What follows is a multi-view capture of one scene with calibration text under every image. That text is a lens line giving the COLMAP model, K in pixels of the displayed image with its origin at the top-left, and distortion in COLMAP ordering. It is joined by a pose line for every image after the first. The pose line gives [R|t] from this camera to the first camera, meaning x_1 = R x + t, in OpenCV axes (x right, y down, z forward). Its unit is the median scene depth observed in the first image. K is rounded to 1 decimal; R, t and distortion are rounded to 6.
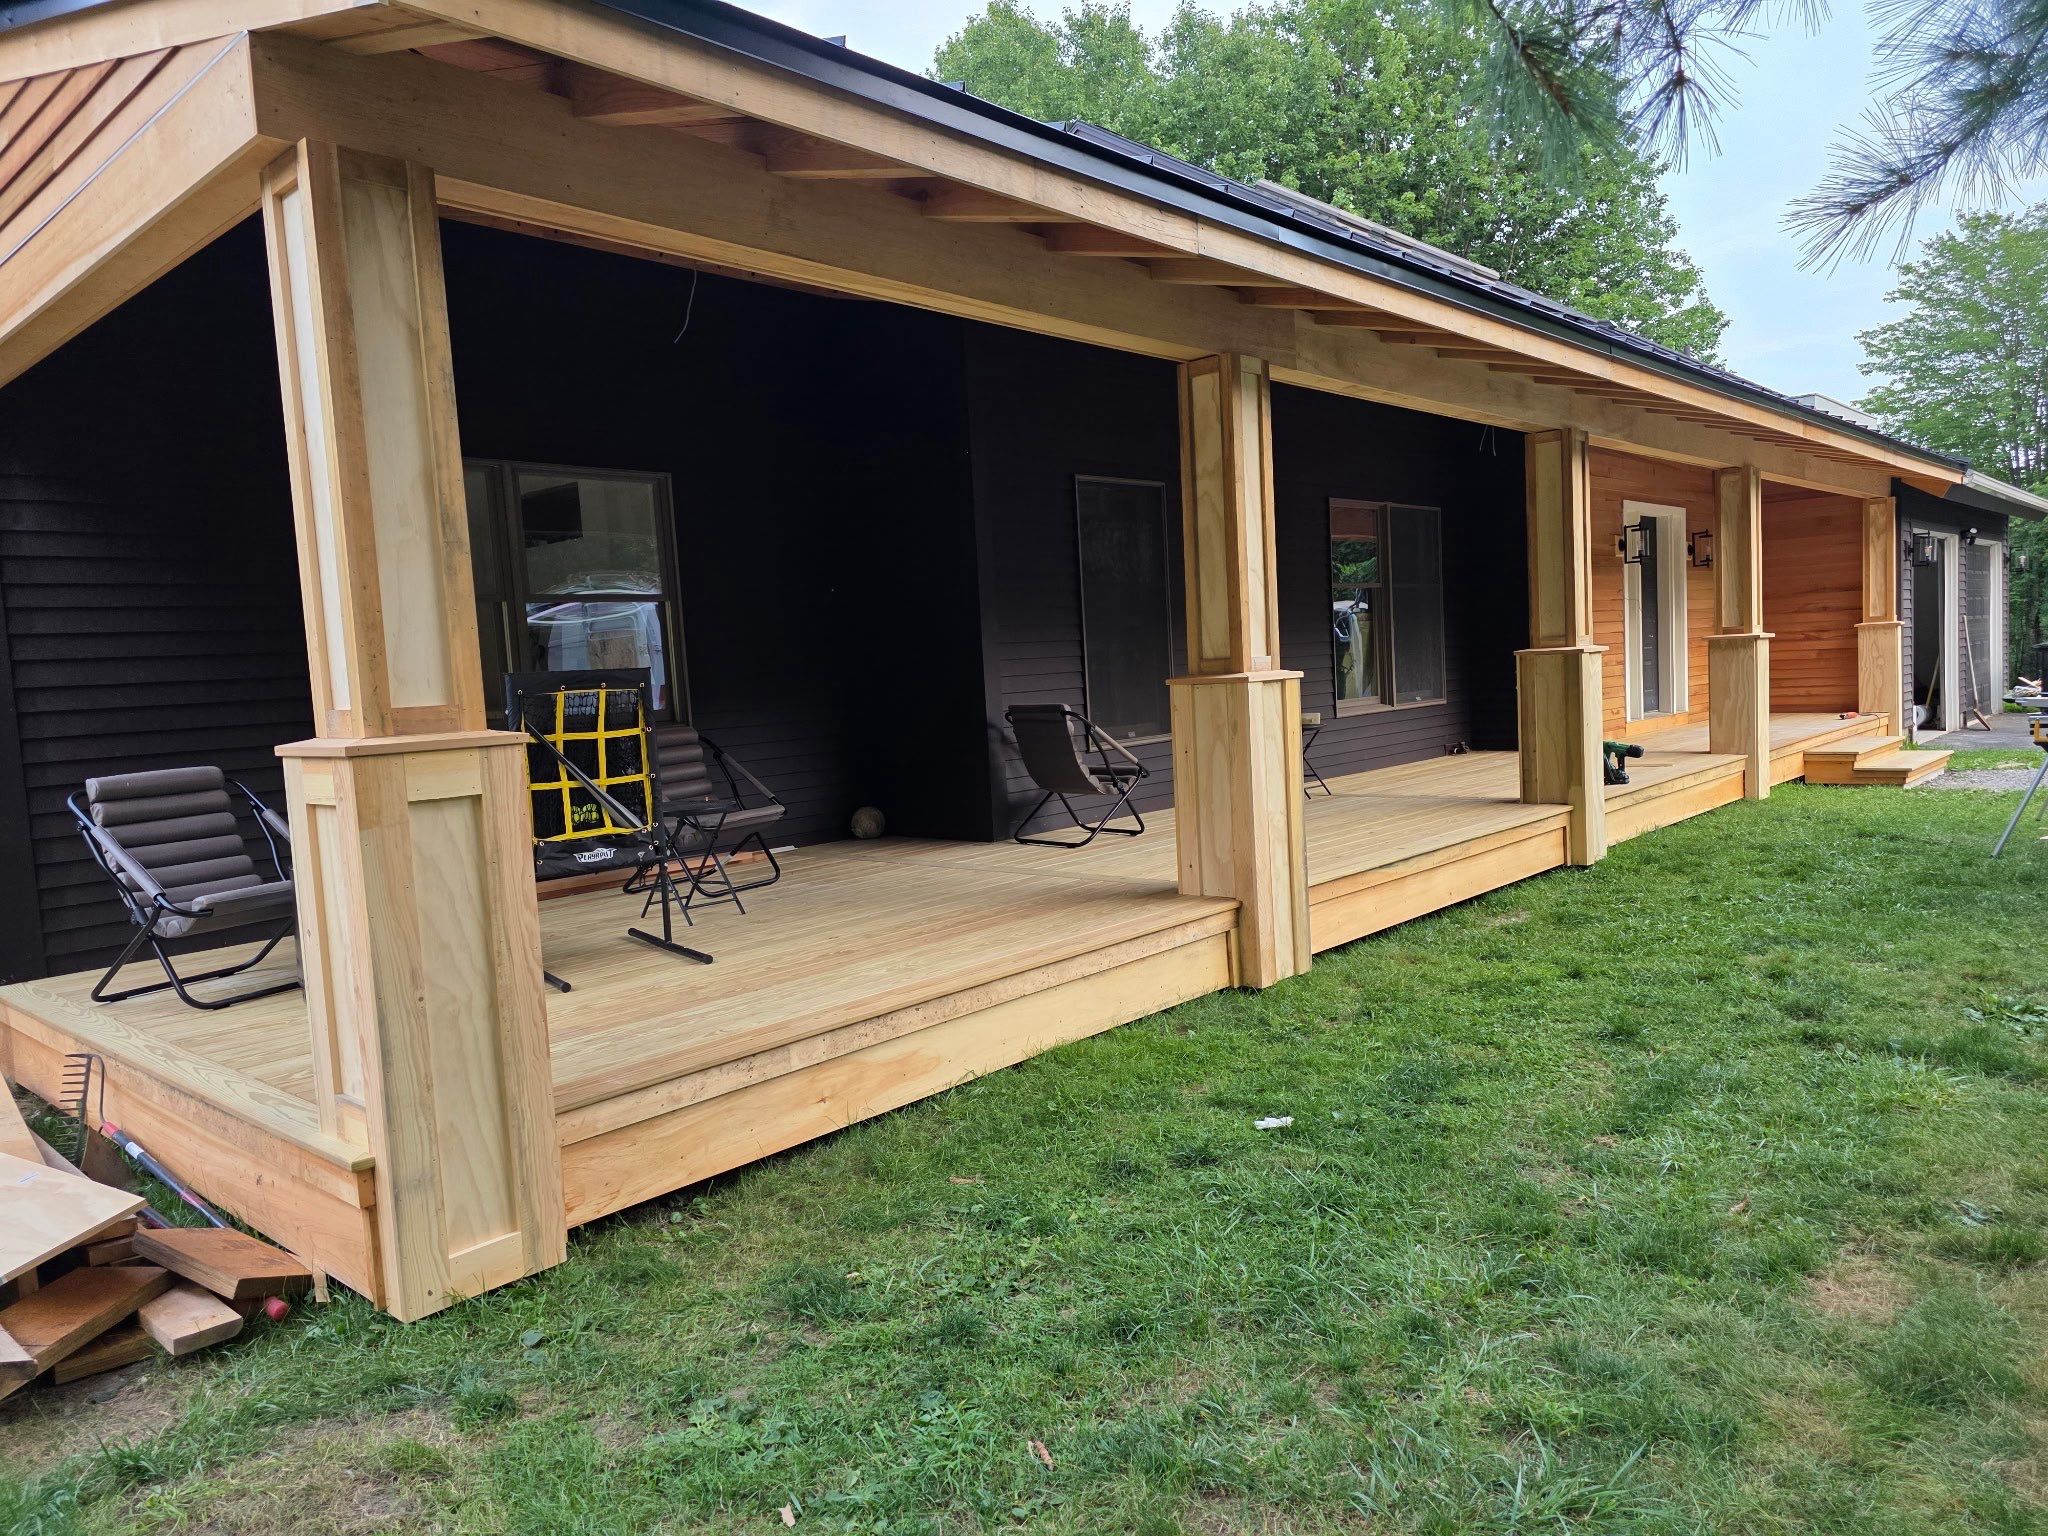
lens RADIAL K [[1357.9, 0, 1059.7], [0, 1357.9, 776.5], [0, 0, 1]] dist [0.033405, -0.019085]
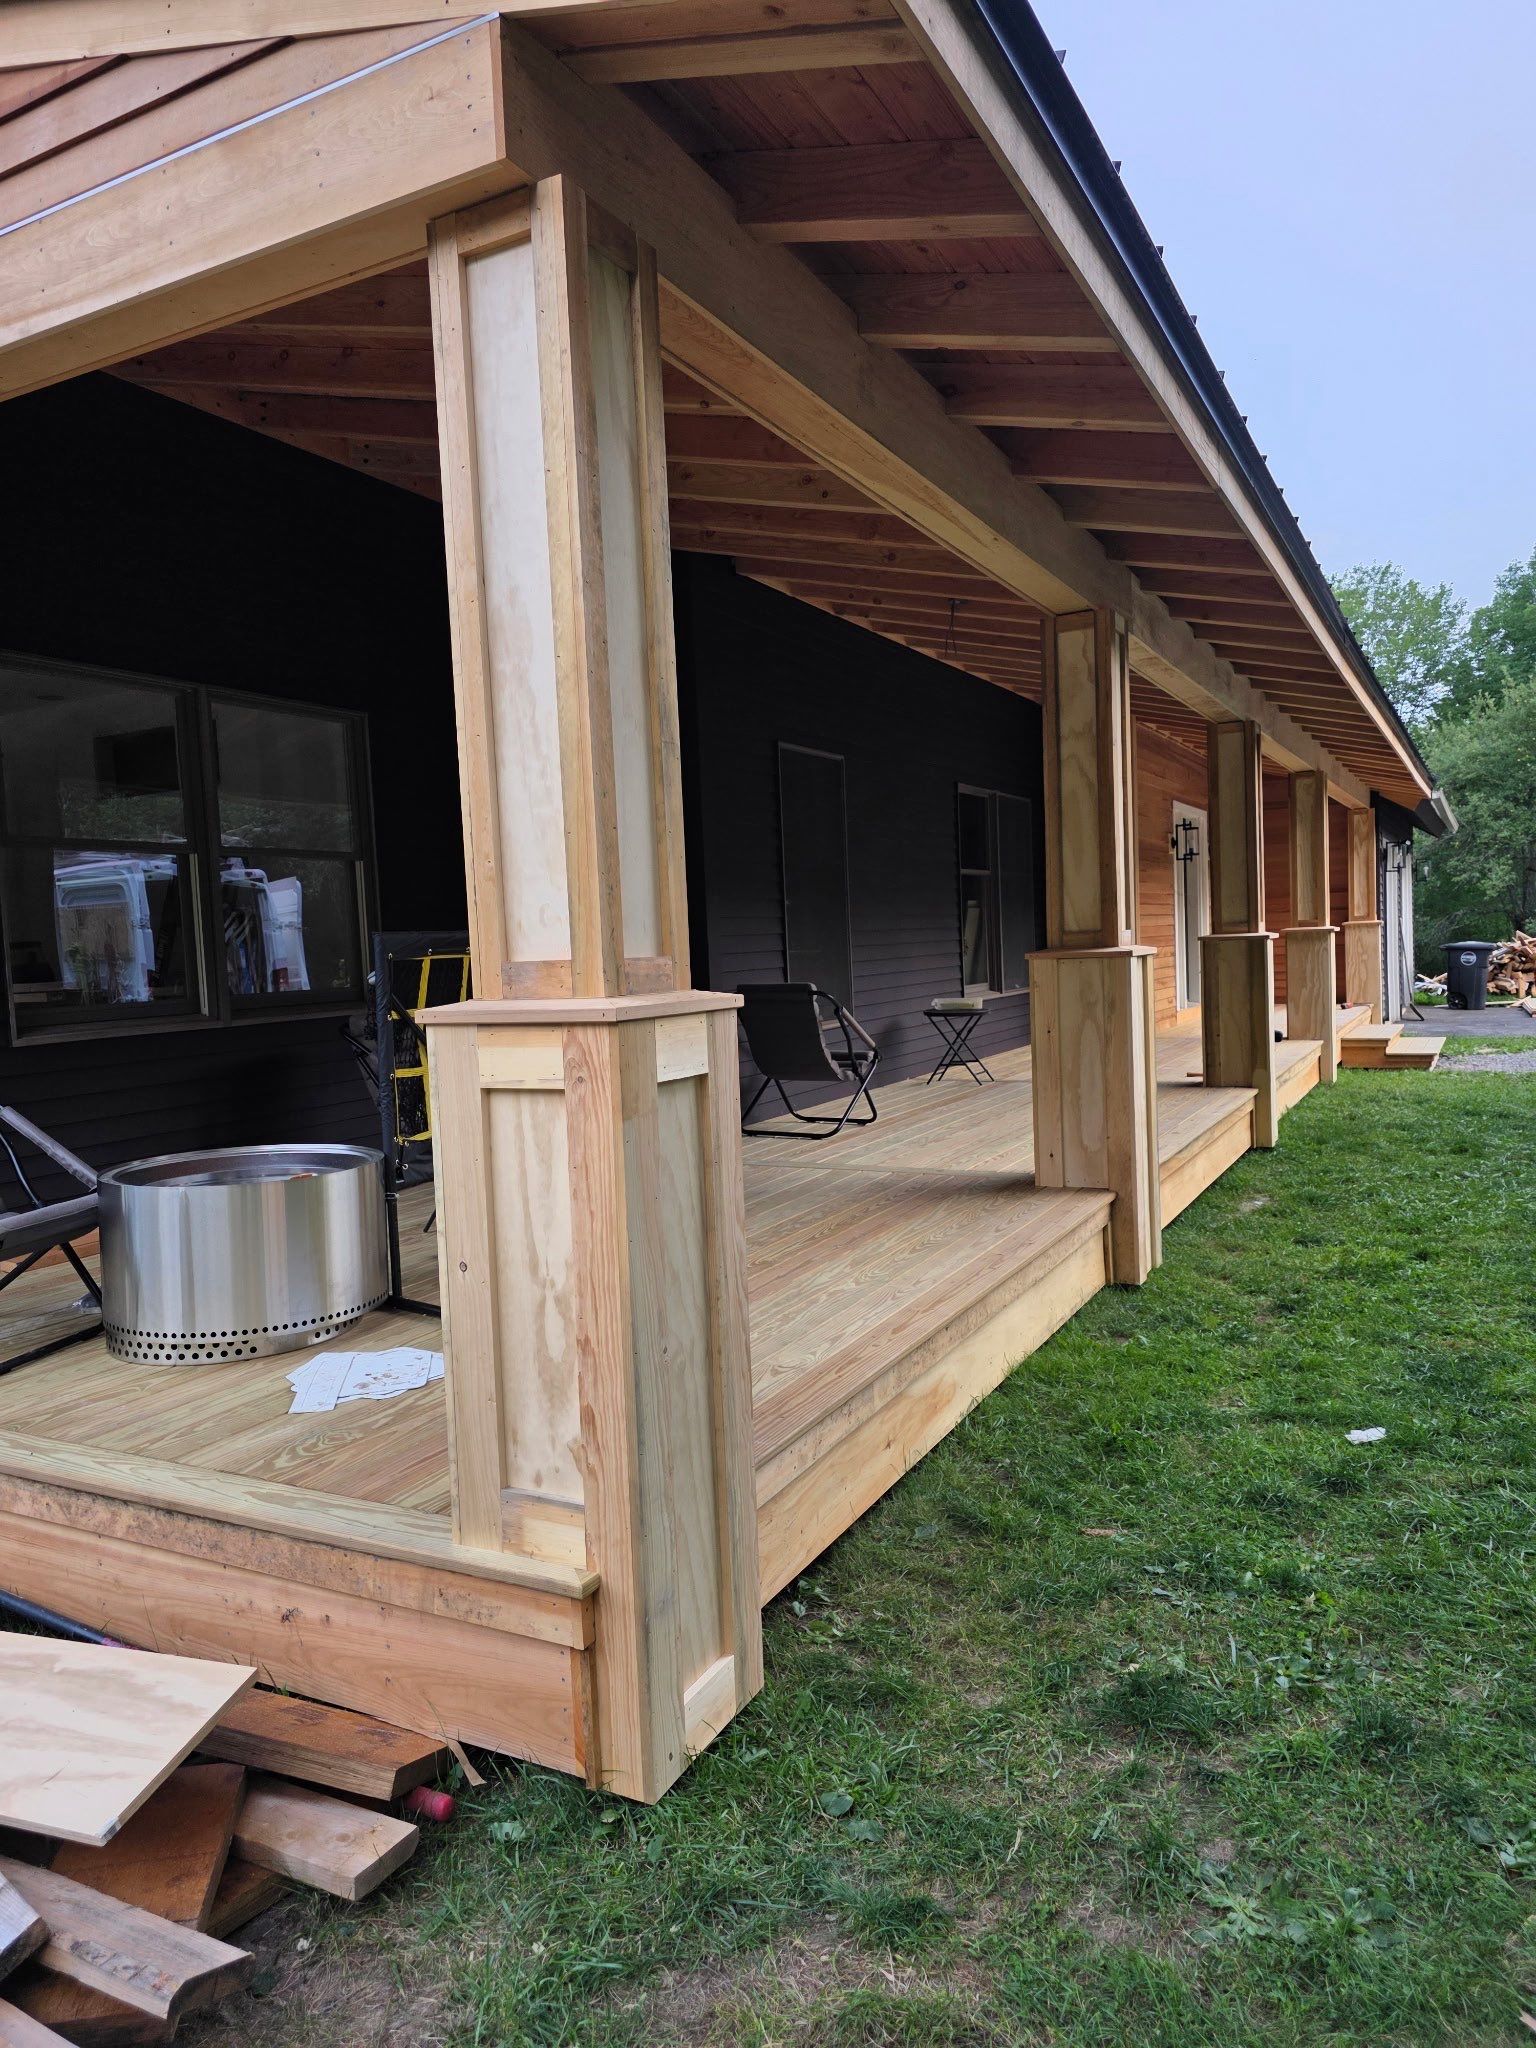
lens RADIAL K [[1357.9, 0, 774.4], [0, 1357.9, 1023.8], [0, 0, 1]] dist [0.033405, -0.019085]
pose [[0.970830, 0.000889, 0.239766, -0.348956], [0.007262, 0.999425, -0.033111, 0.006527], [-0.239658, 0.033886, 0.970266, 0.159328]]
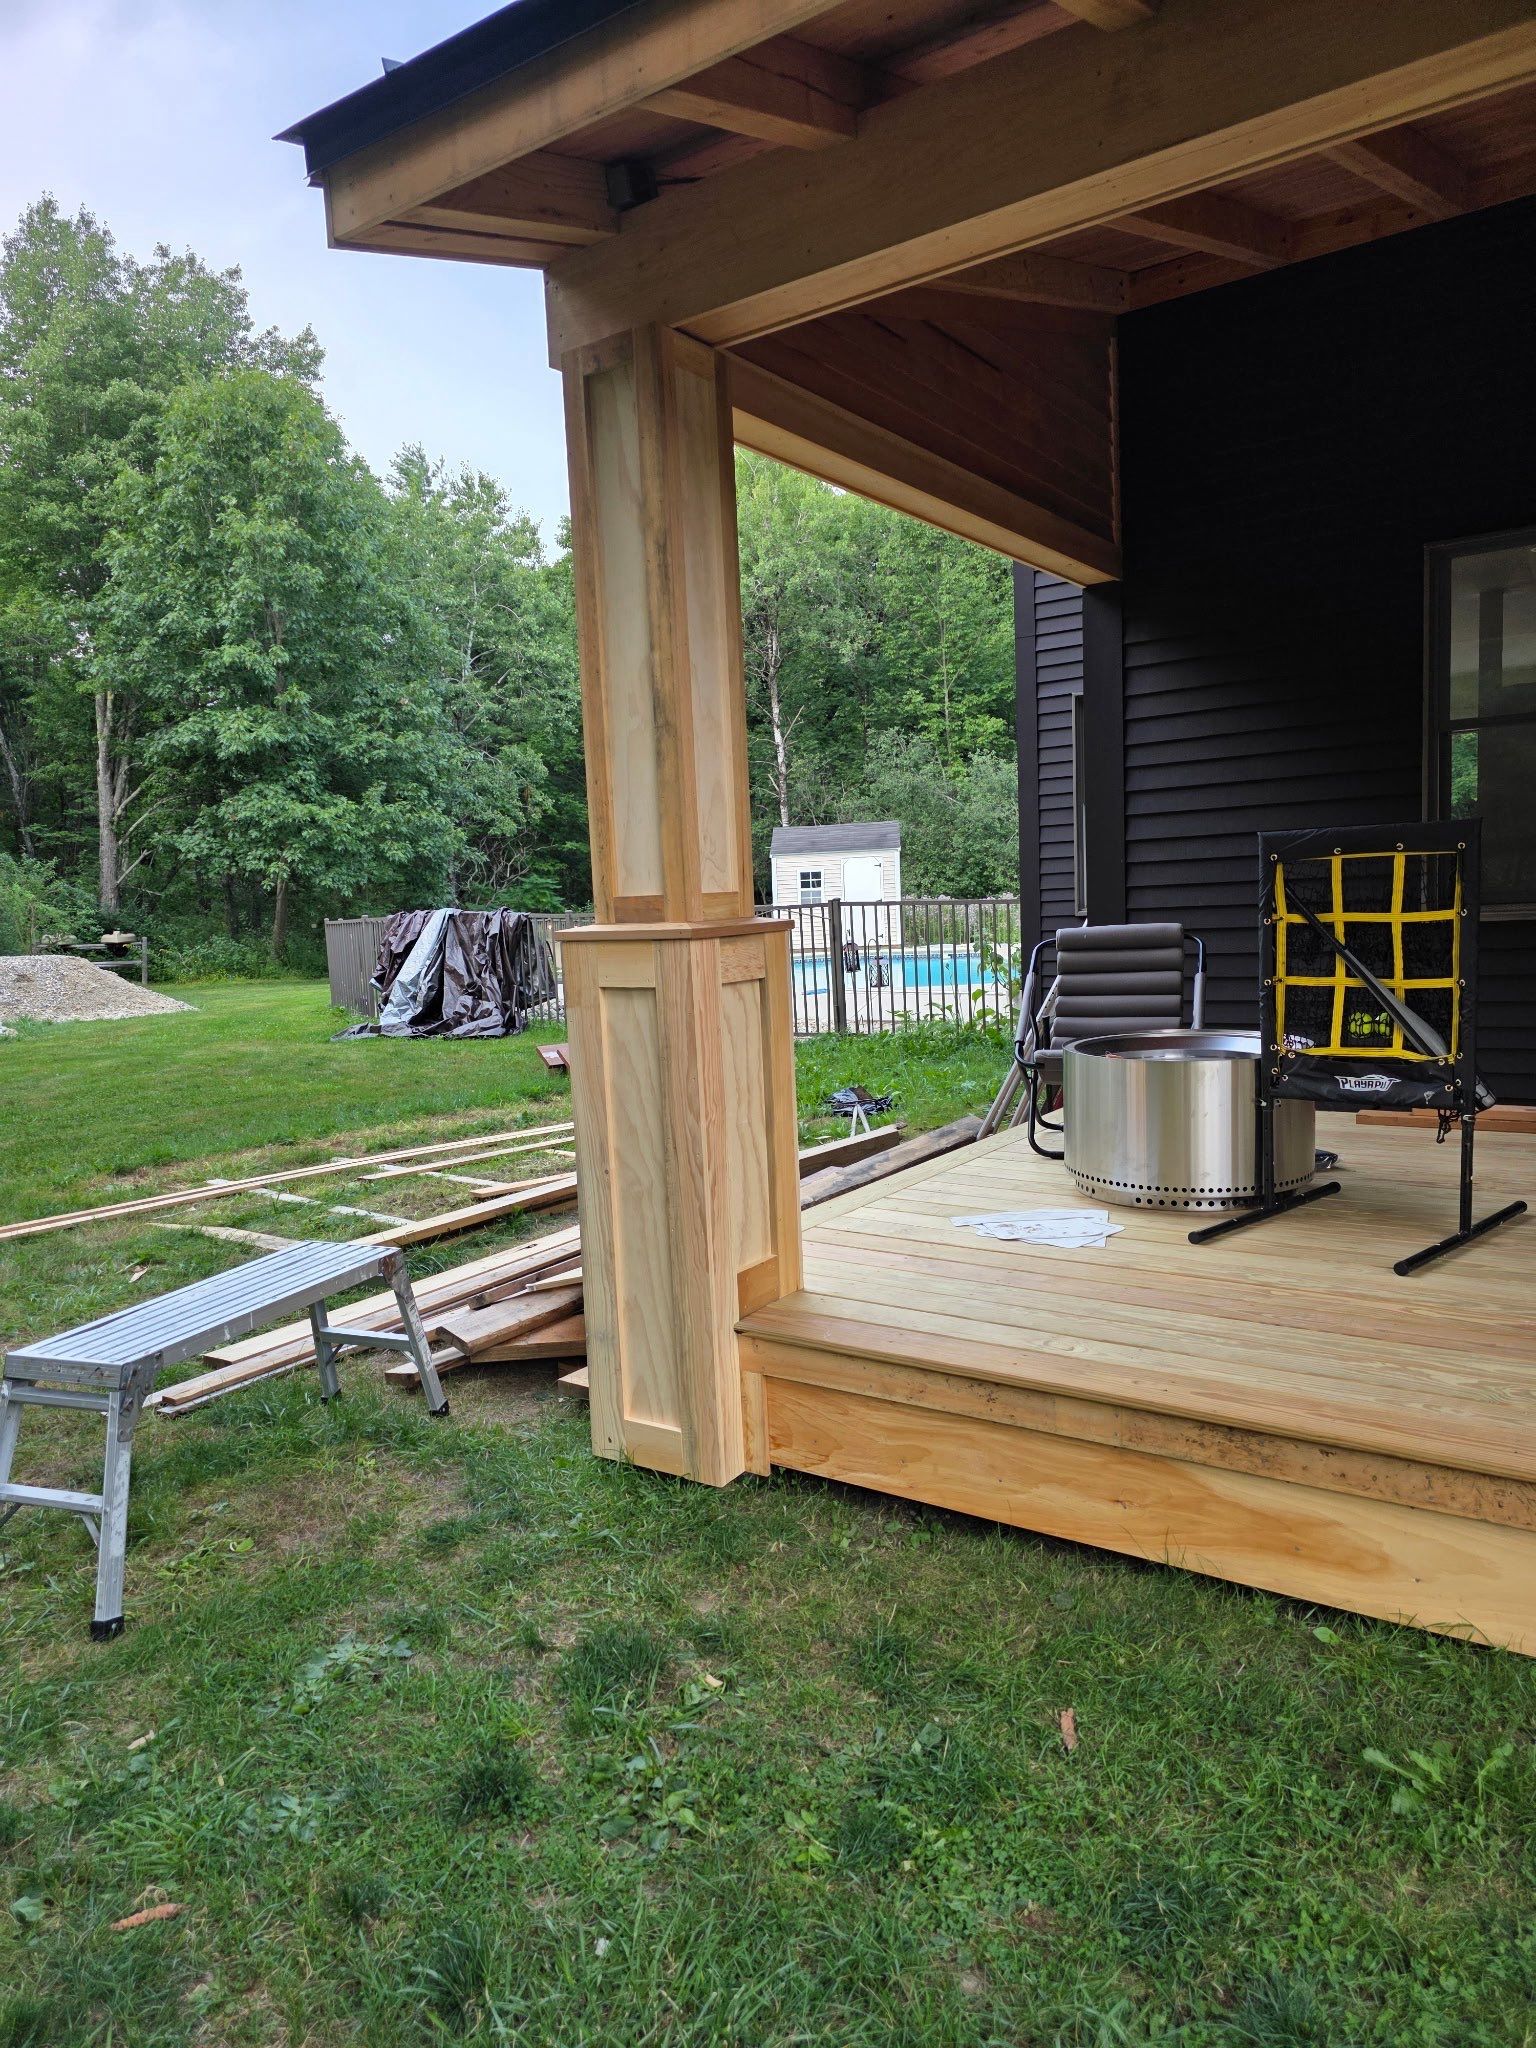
lens RADIAL K [[1357.9, 0, 733.3], [0, 1357.9, 1043.2], [0, 0, 1]] dist [0.033405, -0.019085]
pose [[0.114897, 0.161451, -0.980169, 0.335651], [-0.043388, 0.986578, 0.157421, -0.063913], [0.992429, 0.024440, 0.120360, 0.579349]]
